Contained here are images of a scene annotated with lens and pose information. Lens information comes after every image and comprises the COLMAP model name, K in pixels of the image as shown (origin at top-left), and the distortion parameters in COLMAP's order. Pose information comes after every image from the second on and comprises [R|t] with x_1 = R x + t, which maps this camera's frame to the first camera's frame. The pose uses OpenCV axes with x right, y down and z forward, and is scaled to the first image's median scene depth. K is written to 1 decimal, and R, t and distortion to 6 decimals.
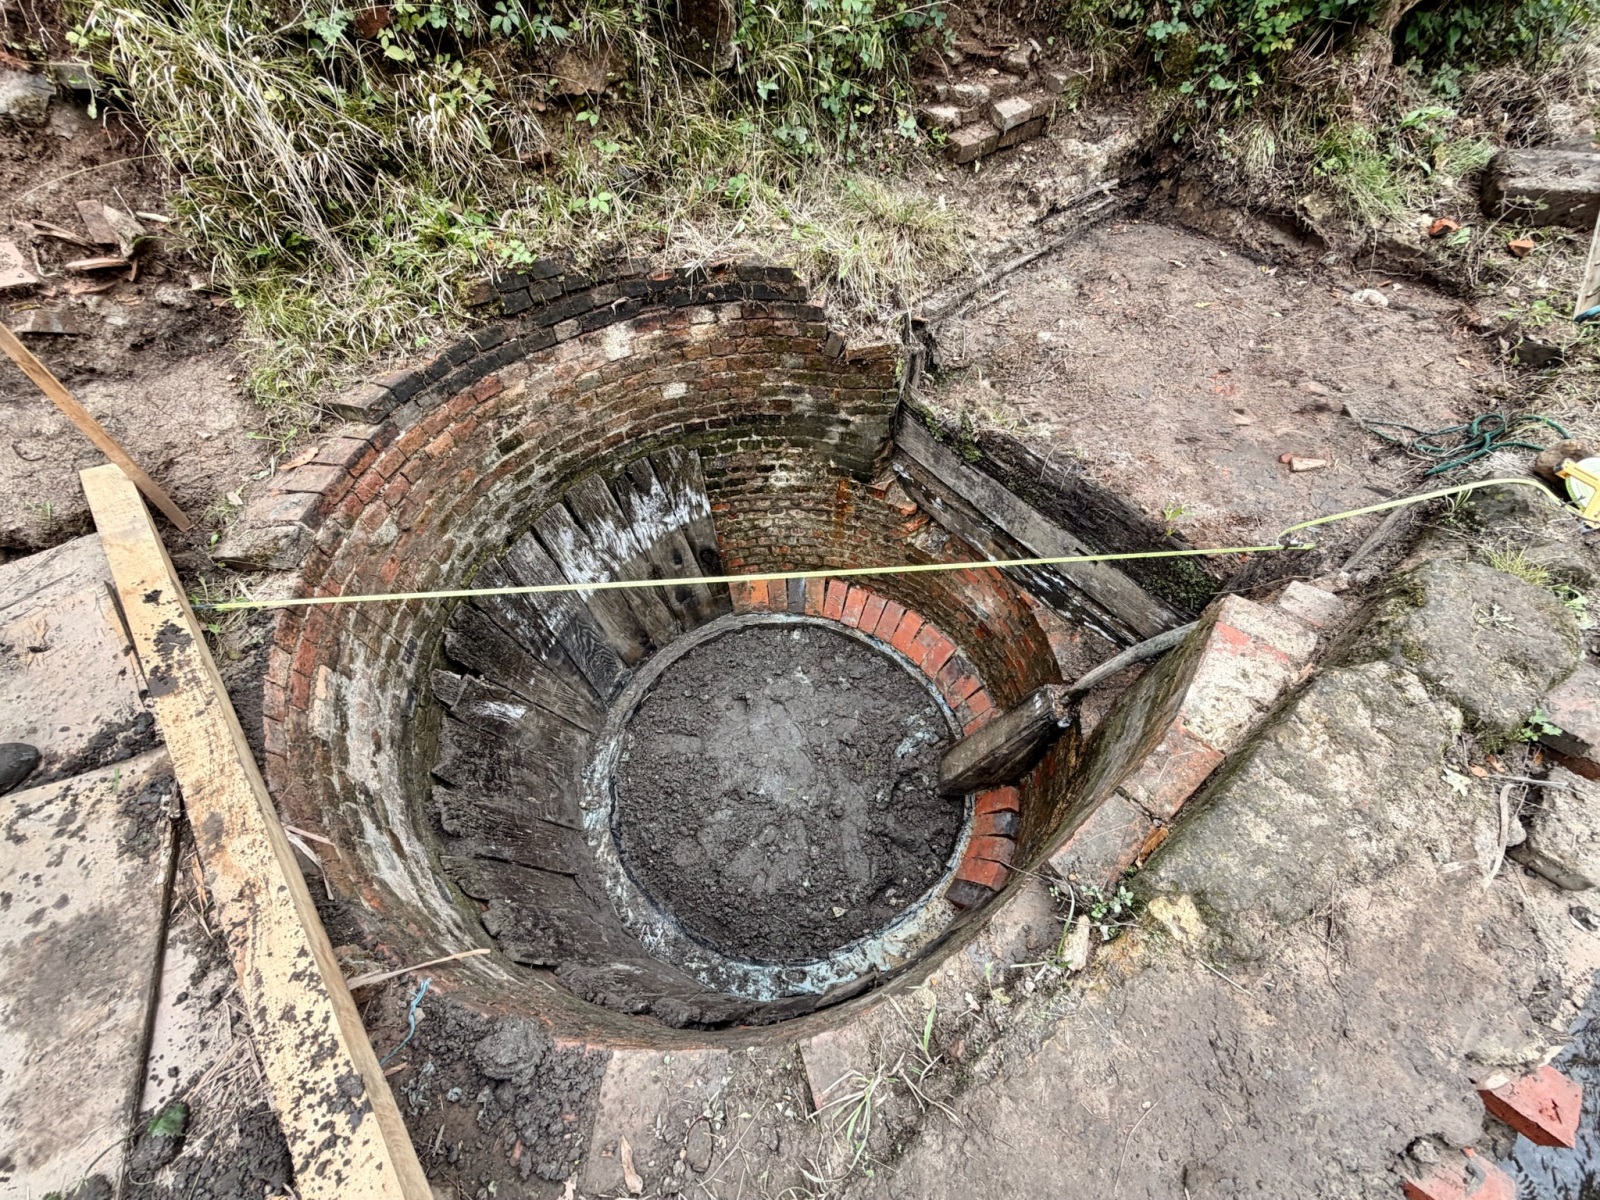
lens RADIAL K [[632.4, 0, 796.3], [0, 632.4, 603.7], [0, 0, 1]] dist [-0.002258, 0.000271]
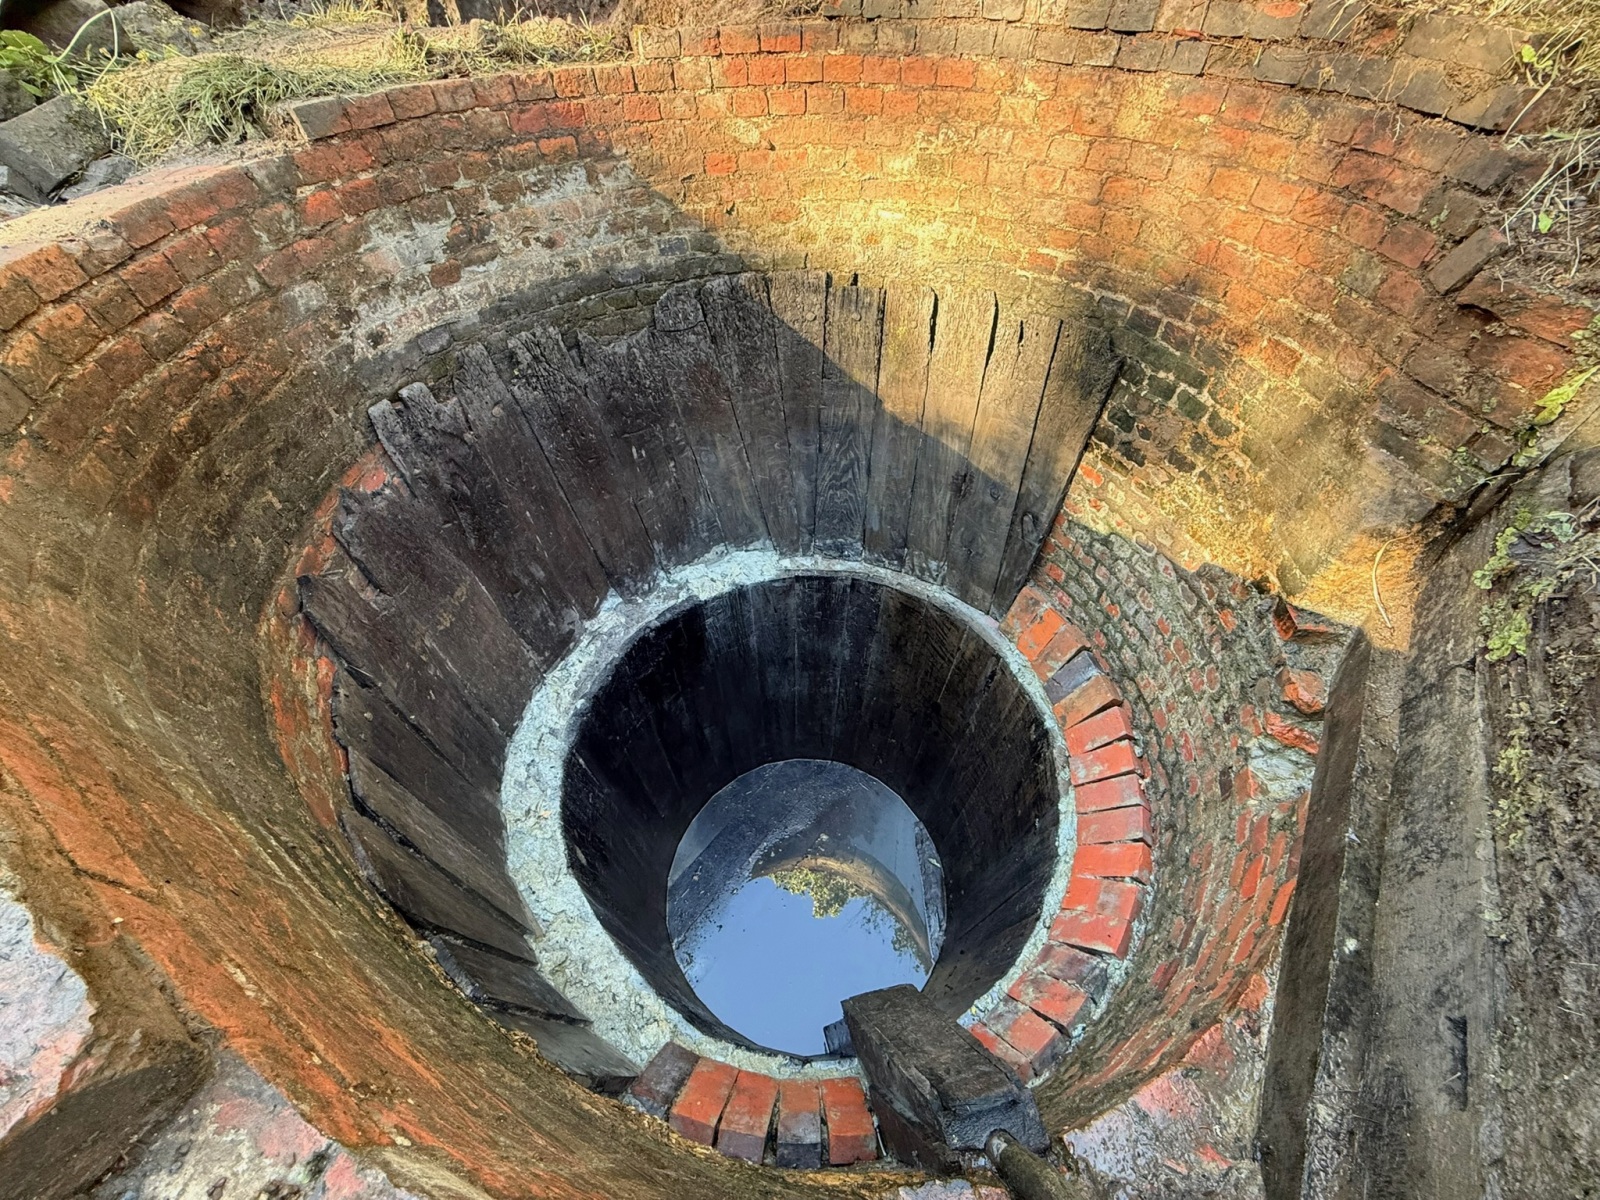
lens RADIAL K [[637.0, 0, 797.2], [0, 637.0, 601.4], [0, 0, 1]] dist [-0.000620, -0.000217]
pose [[0.292871, 0.723799, -0.624773, 0.387517], [-0.776172, 0.561557, 0.286723, -0.040420], [0.558376, 0.400959, 0.726257, 0.524085]]
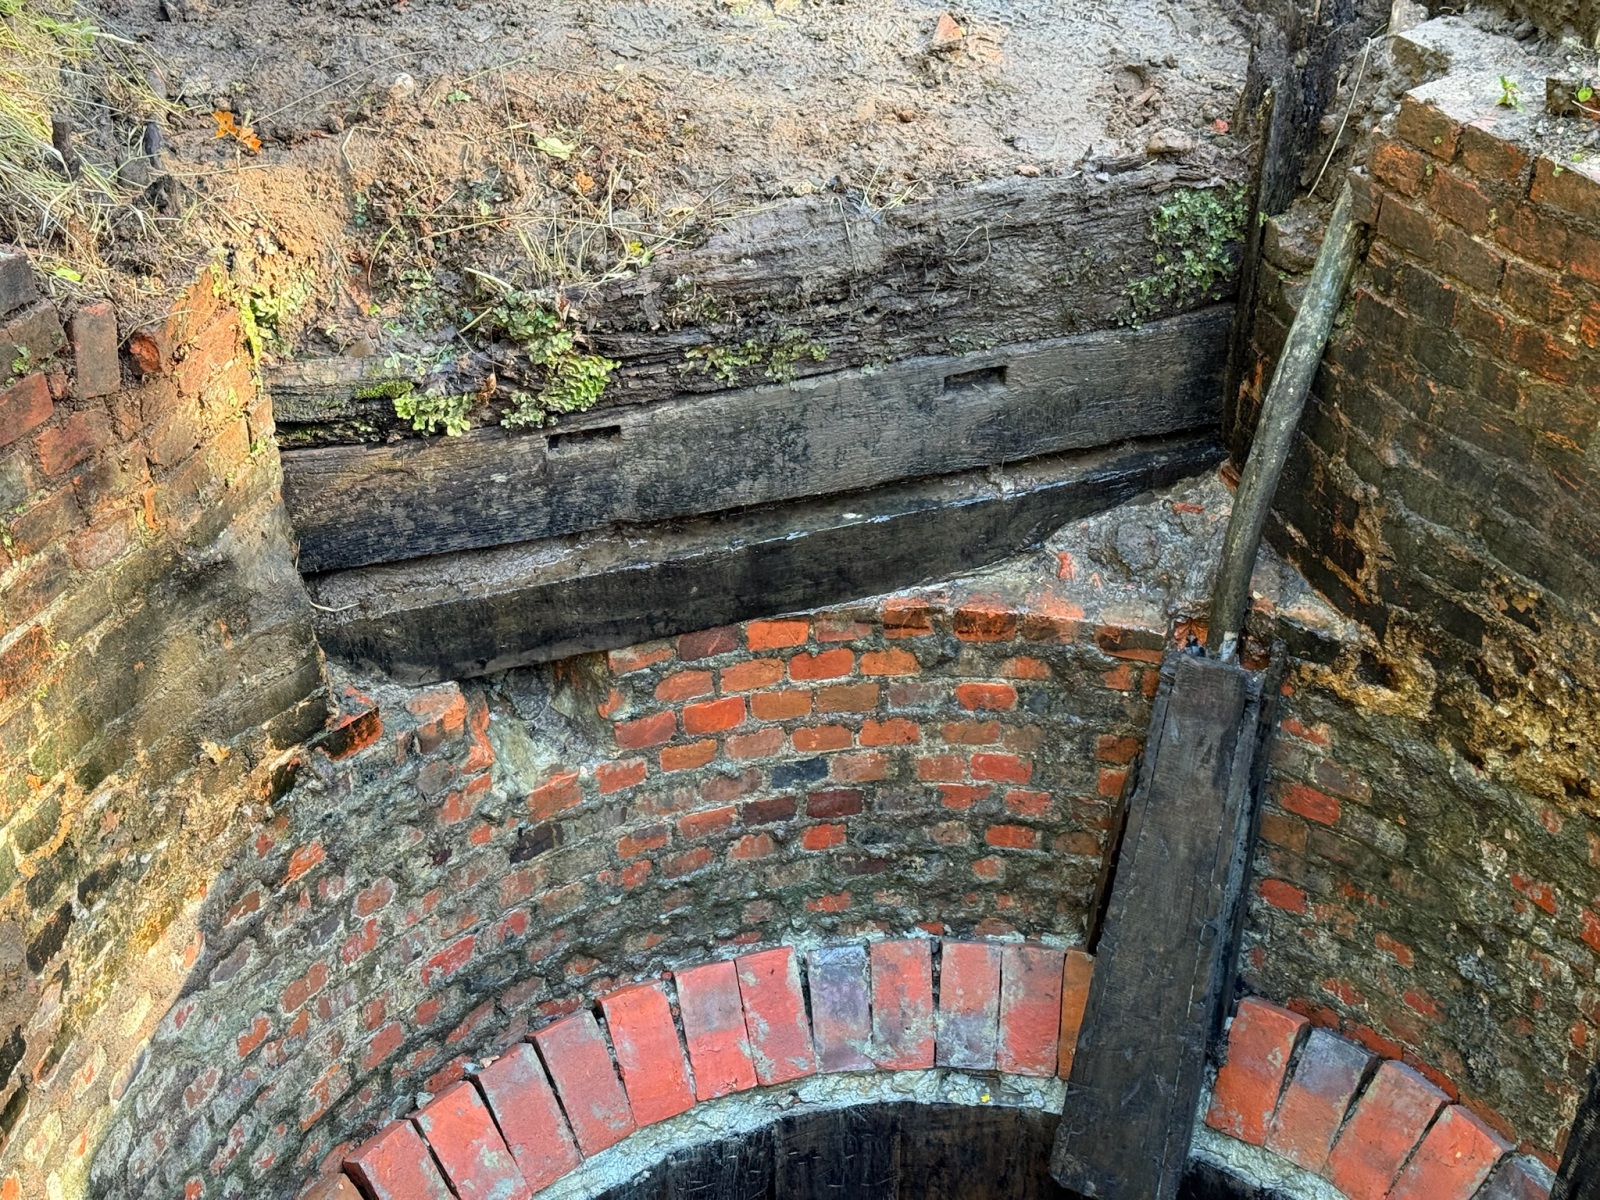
lens RADIAL K [[2236.5, 0, 795.2], [0, 2236.5, 611.7], [0, 0, 1]] dist [0.123464, 0.000000]
pose [[0.354815, -0.546454, 0.758614, -0.694054], [0.761637, 0.639531, 0.104447, -0.205646], [-0.542233, 0.540729, 0.643114, 0.234494]]
